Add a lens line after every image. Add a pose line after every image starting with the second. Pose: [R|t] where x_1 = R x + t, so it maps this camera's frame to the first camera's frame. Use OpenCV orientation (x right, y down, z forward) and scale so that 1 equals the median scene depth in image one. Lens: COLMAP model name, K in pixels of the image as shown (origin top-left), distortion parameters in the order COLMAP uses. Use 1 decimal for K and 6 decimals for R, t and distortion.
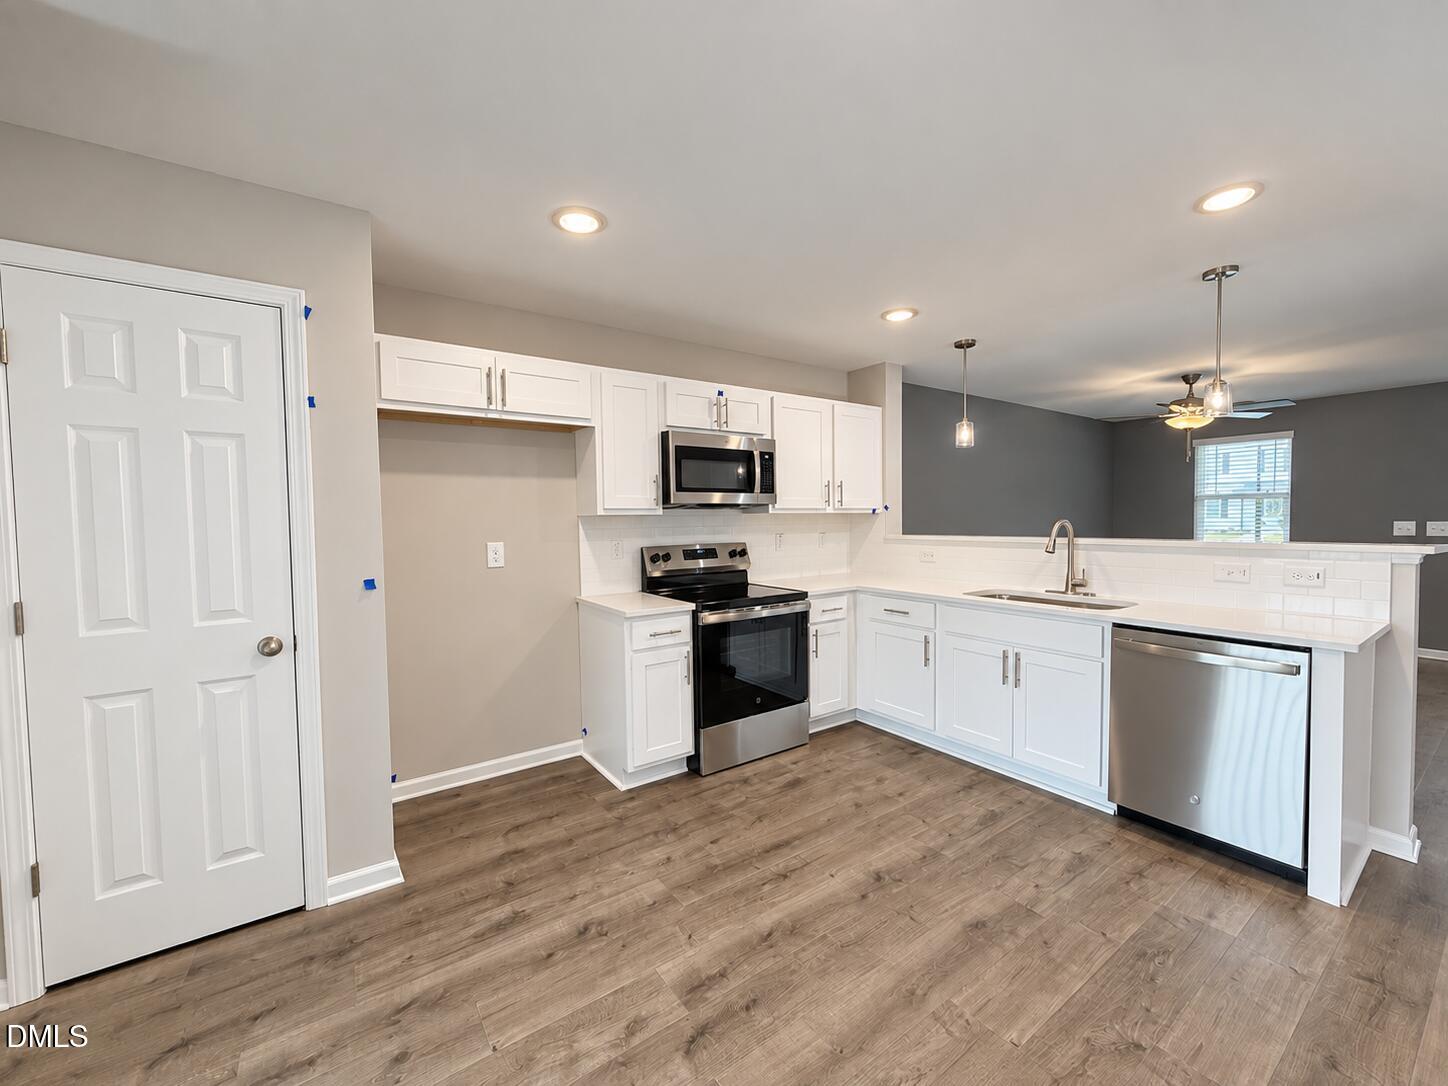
lens RADIAL K [[579.6, 0, 719.2], [0, 579.6, 543.9], [0, 0, 1]] dist [-0.001567, -0.000019]
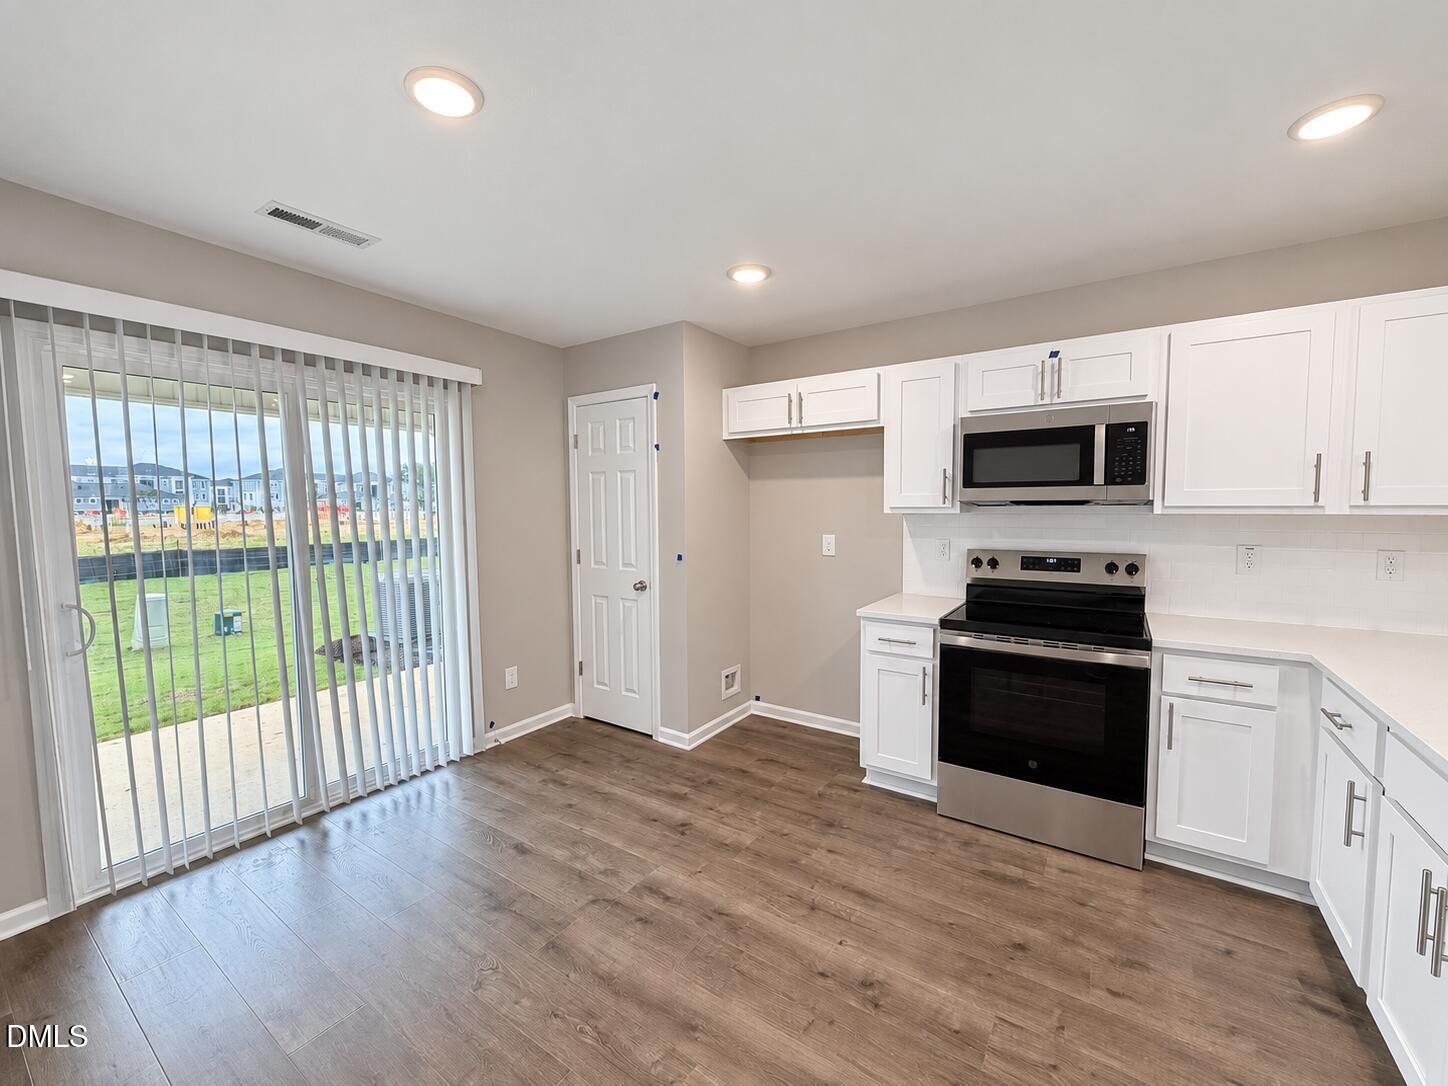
lens RADIAL K [[579.6, 0, 719.2], [0, 579.6, 543.9], [0, 0, 1]] dist [-0.001567, -0.000019]
pose [[0.358621, 0.071509, -0.930740, 0.708705], [-0.038724, 0.997343, 0.061705, -0.053816], [0.932680, 0.013913, 0.360437, 0.406081]]
